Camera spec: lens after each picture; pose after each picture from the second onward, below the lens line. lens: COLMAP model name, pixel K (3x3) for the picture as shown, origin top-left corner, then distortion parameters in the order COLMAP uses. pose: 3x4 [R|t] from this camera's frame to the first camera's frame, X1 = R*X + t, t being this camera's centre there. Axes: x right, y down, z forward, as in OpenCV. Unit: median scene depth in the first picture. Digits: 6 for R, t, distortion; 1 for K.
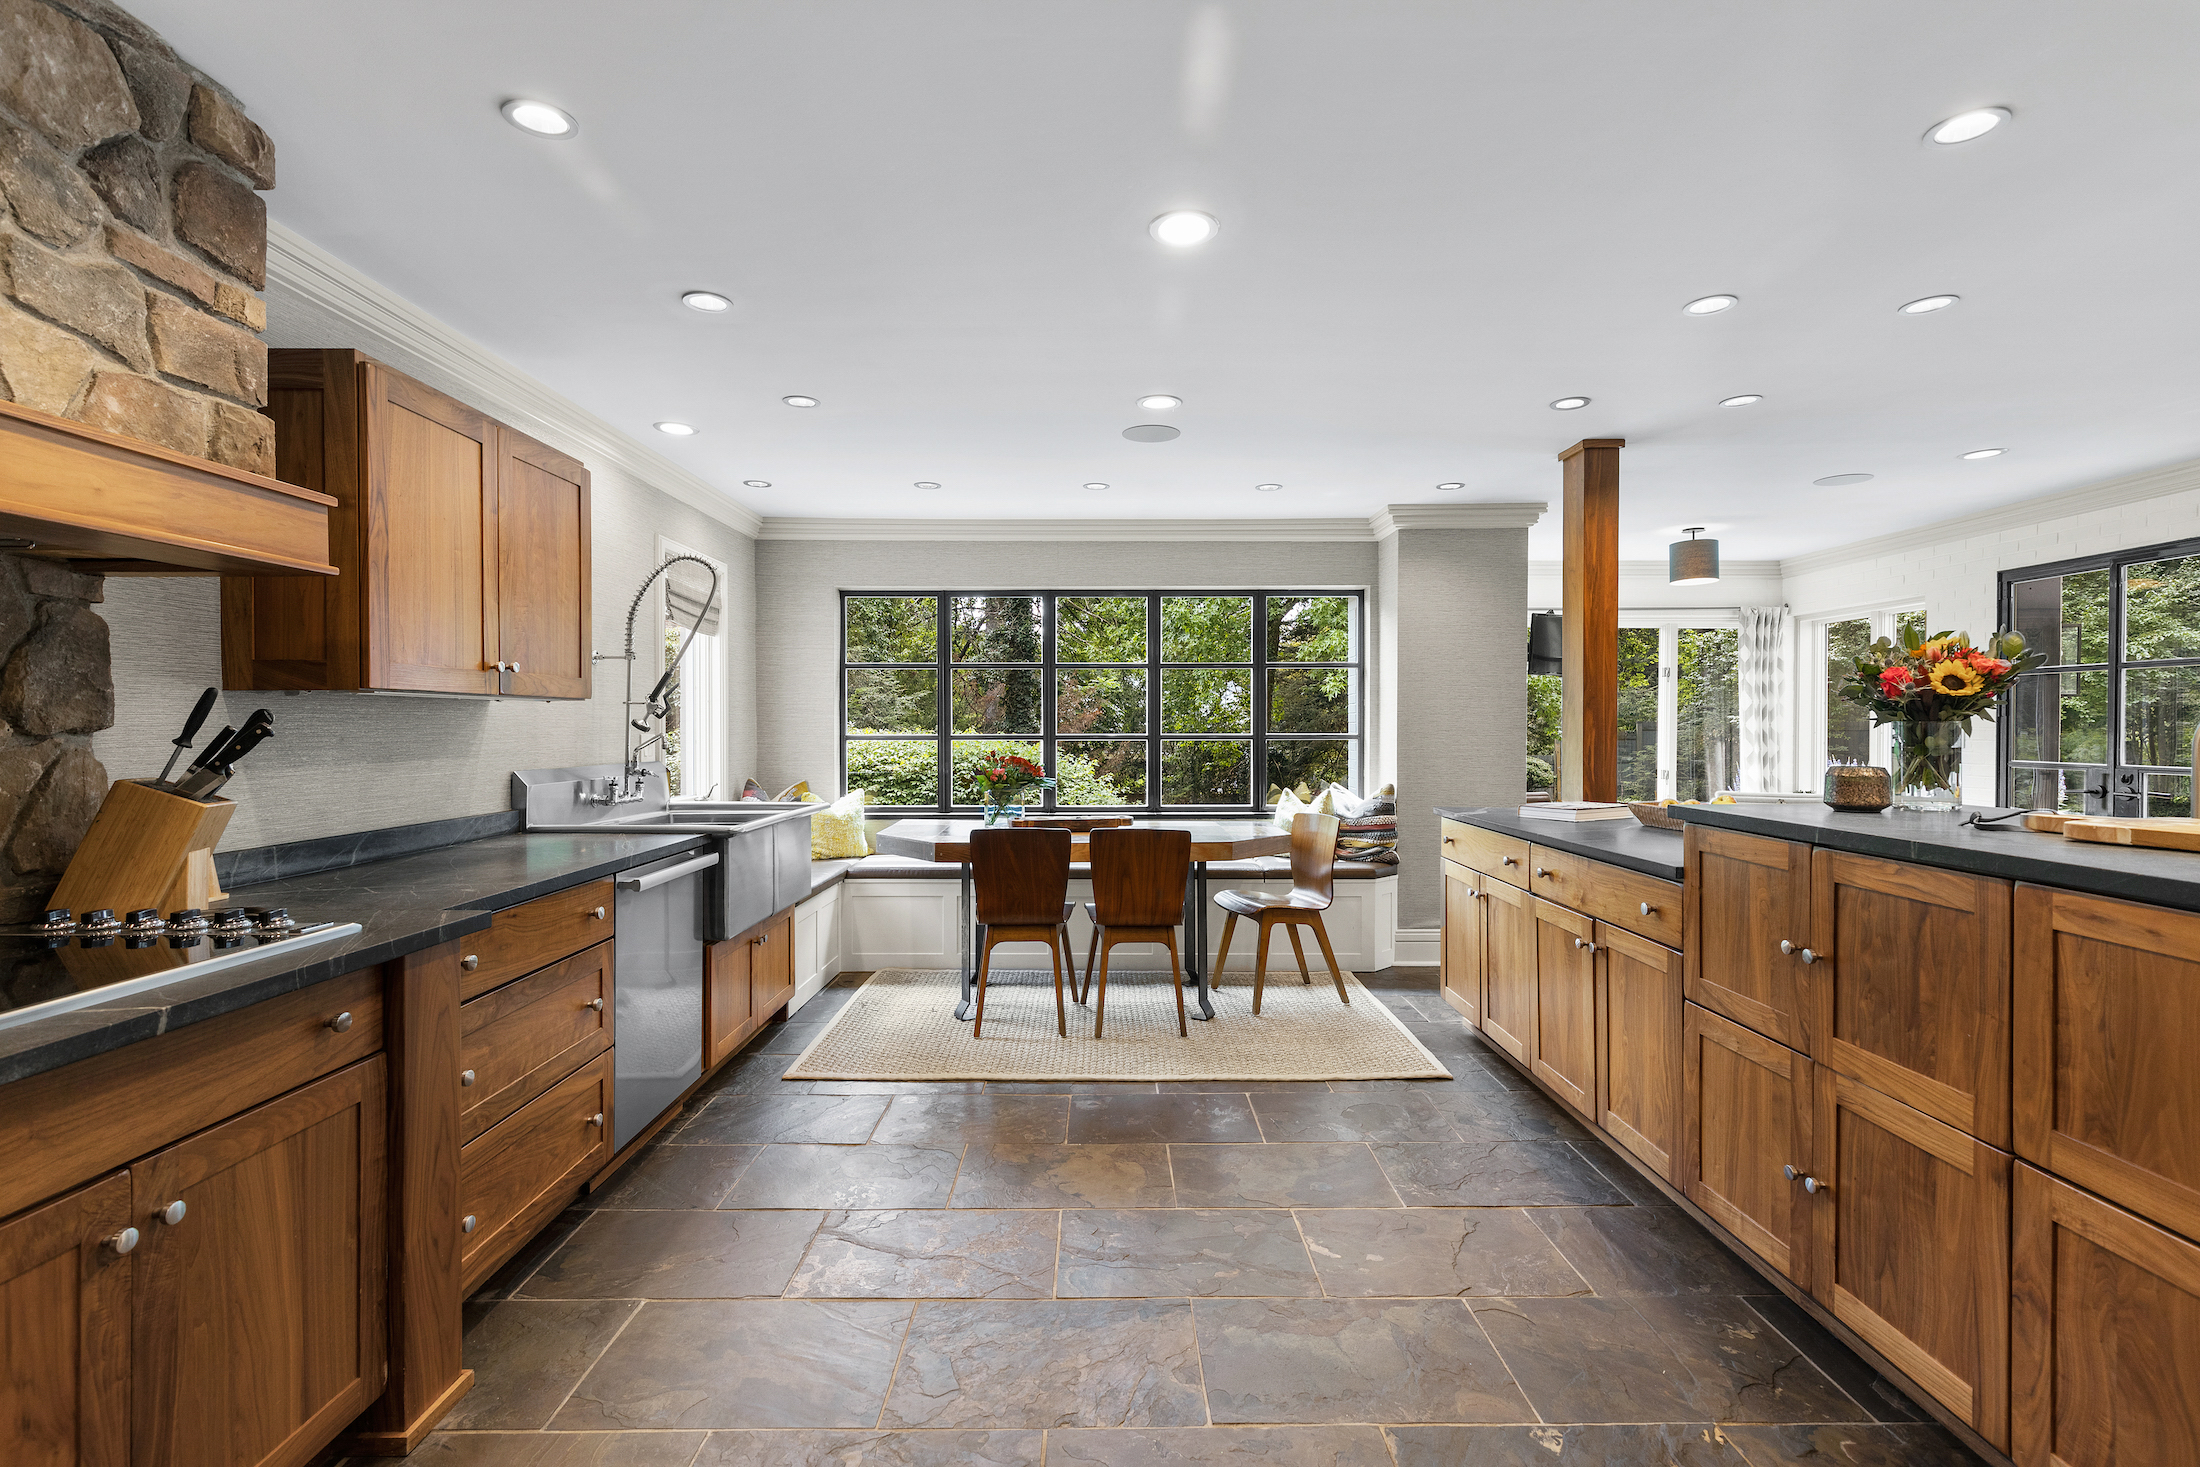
lens RADIAL K [[990.5, 0, 1109.9], [0, 990.5, 735.0], [0, 0, 1]] dist [0.002635, -0.000301]
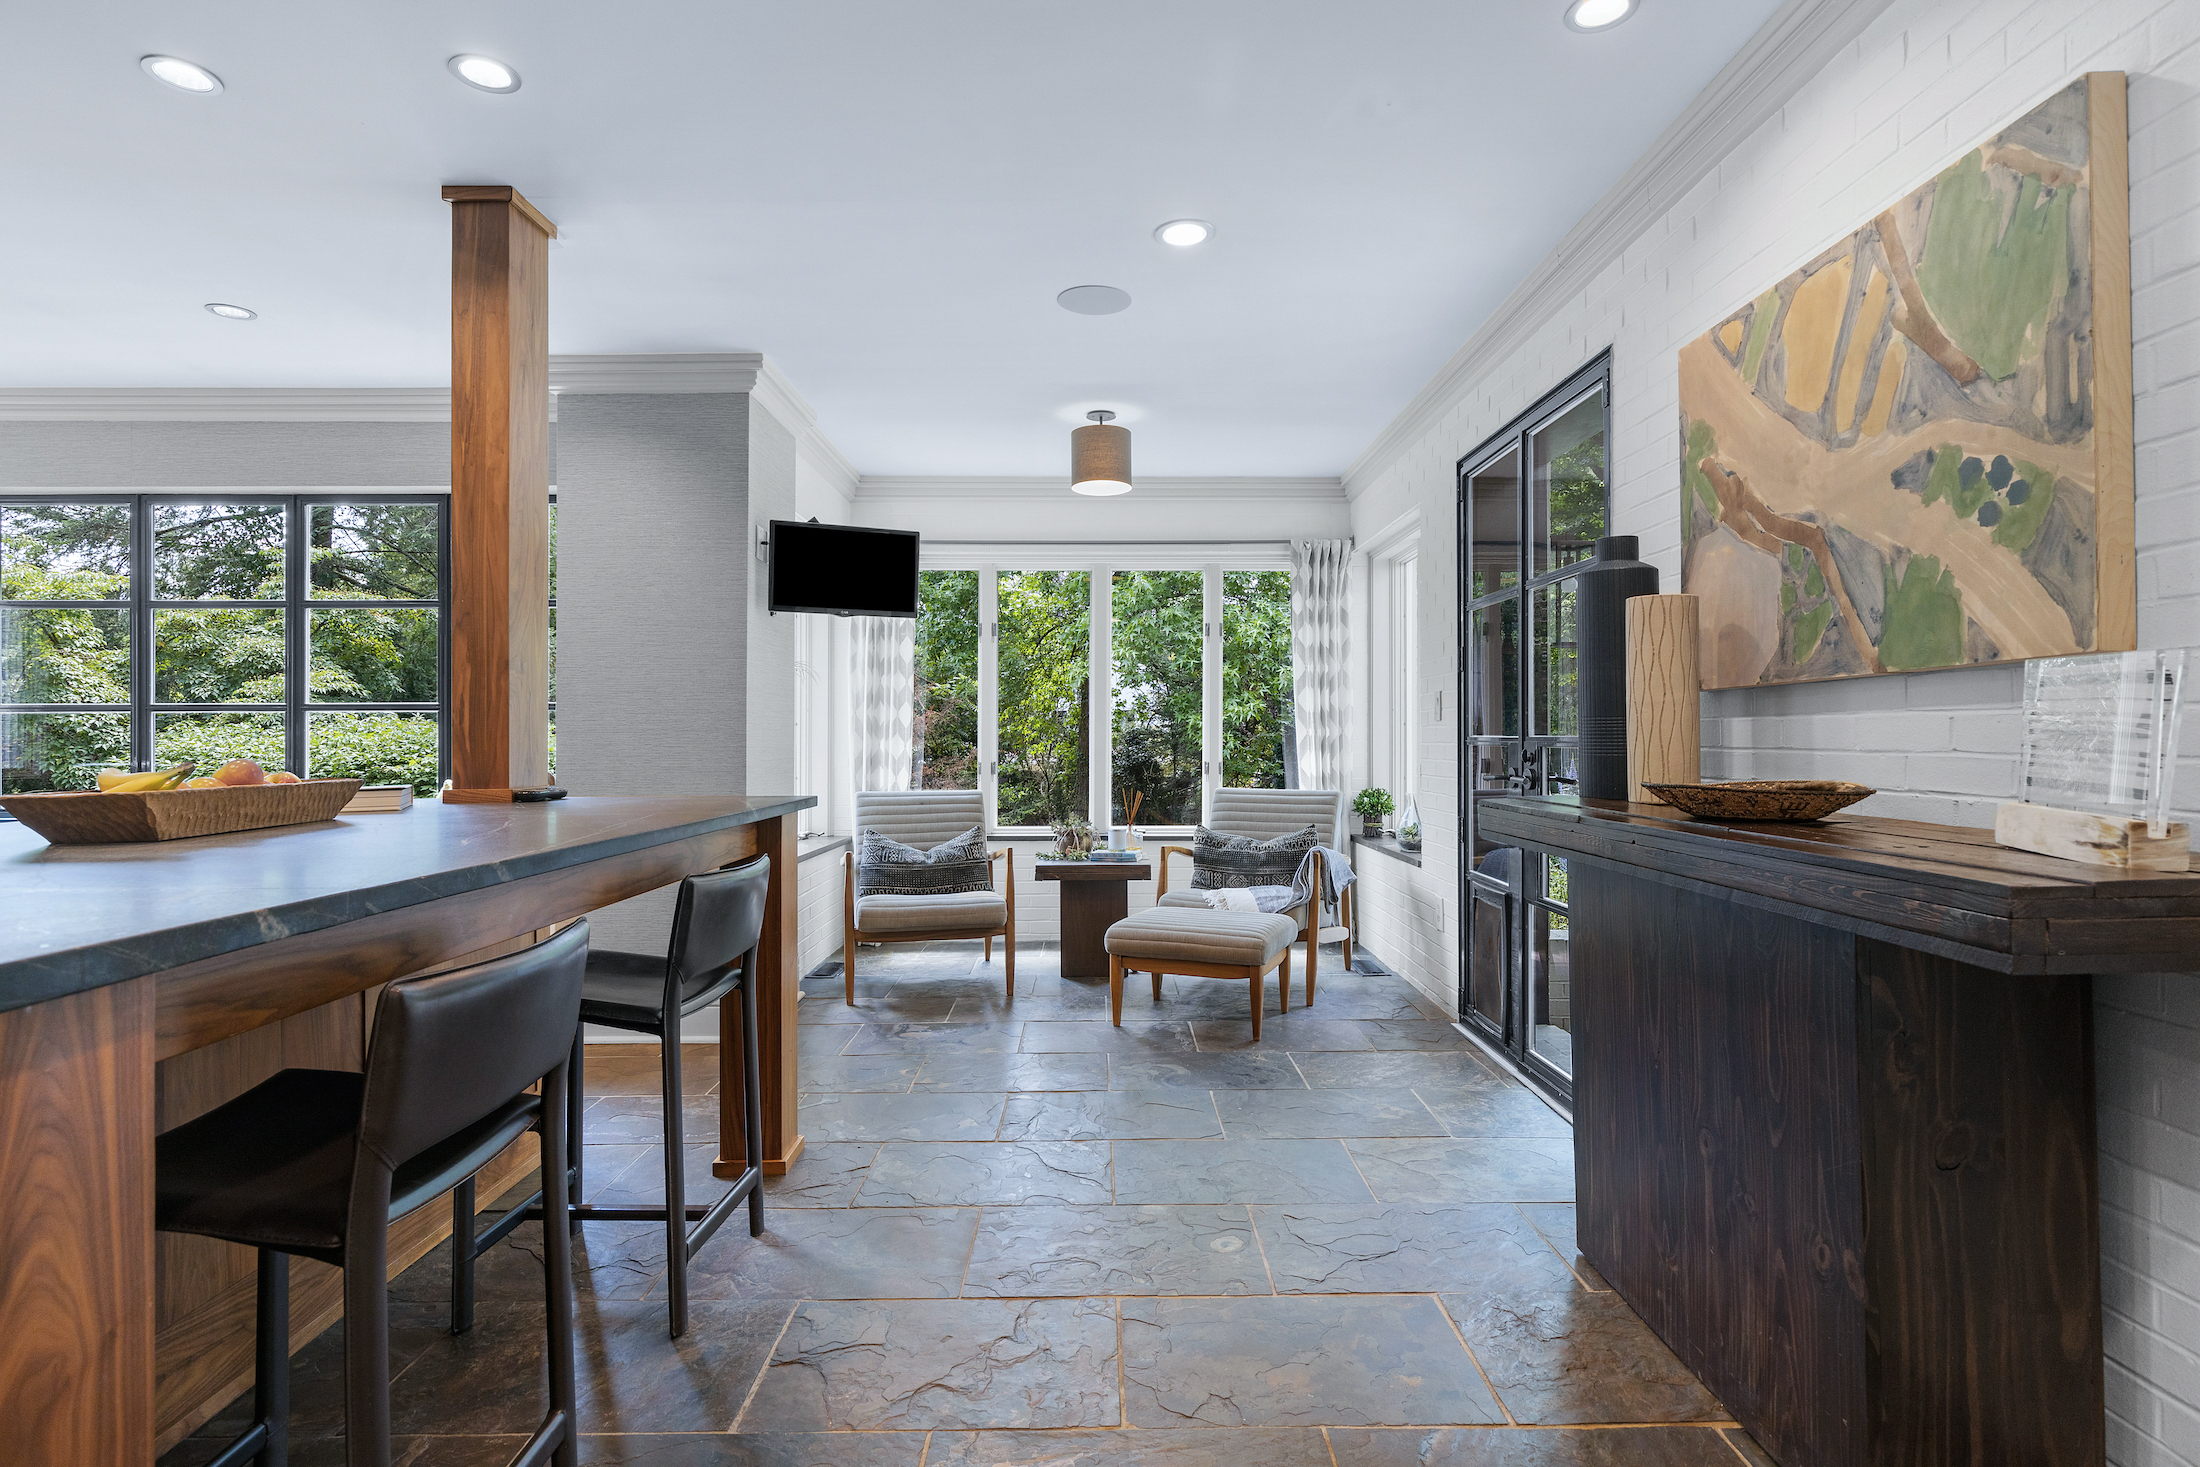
lens RADIAL K [[1097.2, 0, 1105.0], [0, 1097.2, 728.8], [0, 0, 1]] dist [0.001919, 0.000355]
pose [[0.999937, -0.002006, 0.011052, 1.226342], [0.002178, 0.999877, -0.015543, 0.061126], [-0.011019, 0.015566, 0.999818, 0.465554]]
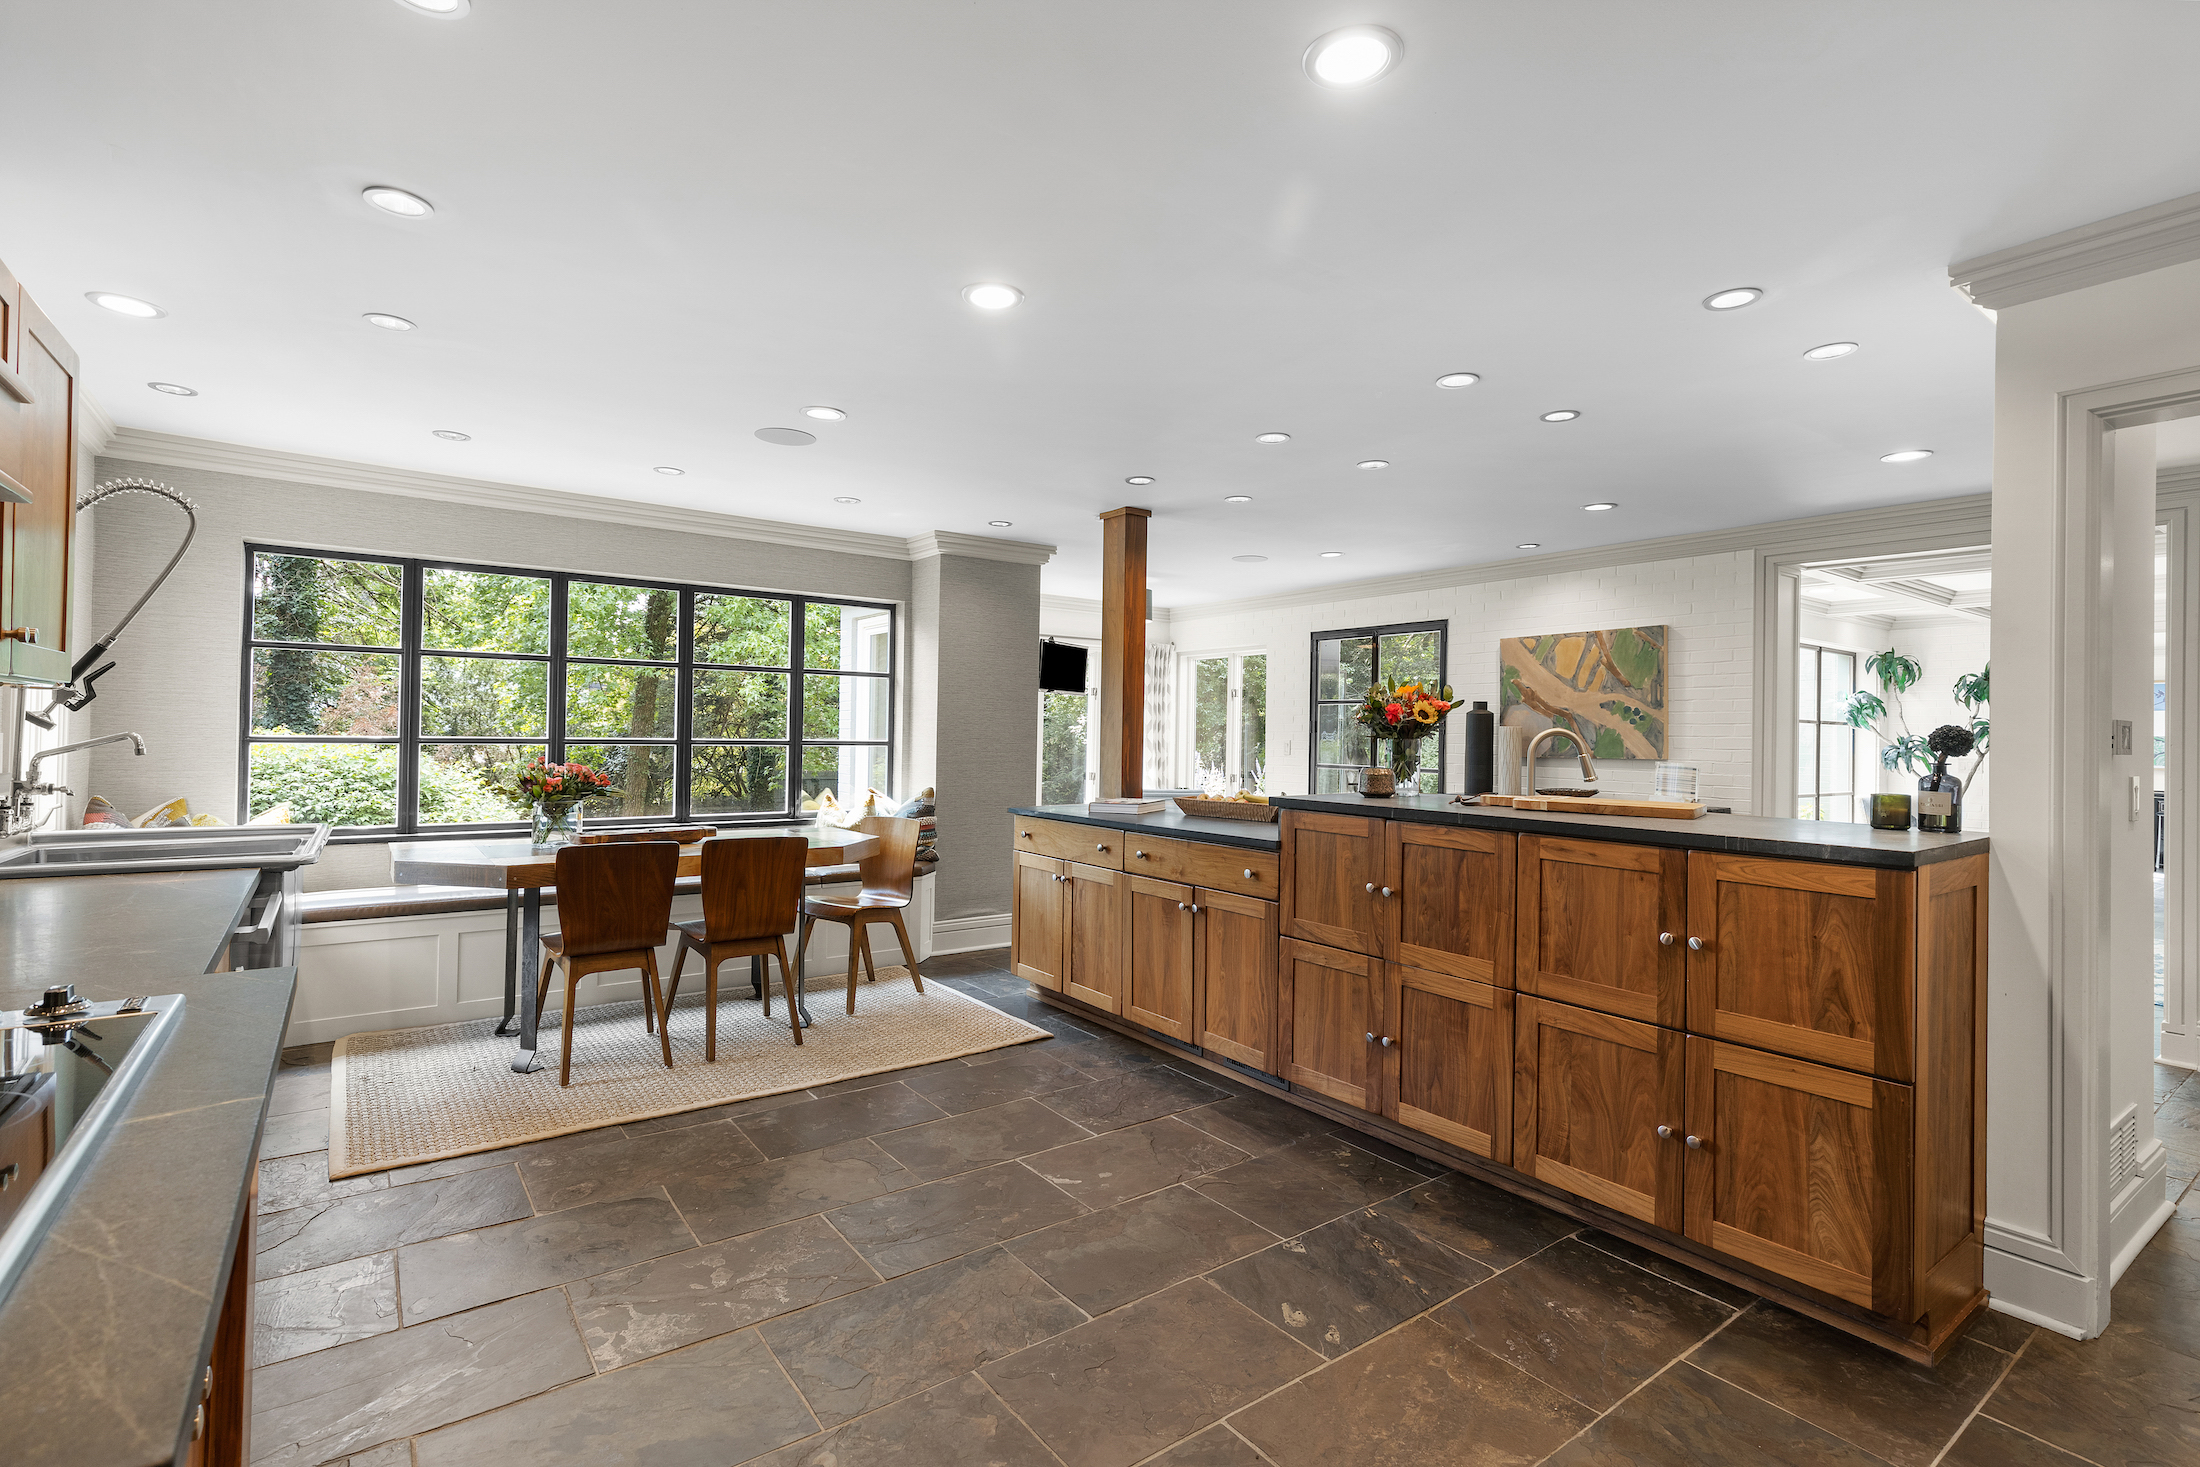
lens RADIAL K [[1008.5, 0, 1104.6], [0, 1008.5, 726.8], [0, 0, 1]] dist [0.004263, -0.000126]
pose [[0.805753, 0.017534, 0.591992, -0.404957], [-0.009958, 0.999821, -0.016059, -0.001987], [-0.592168, 0.007044, 0.805784, -0.000417]]
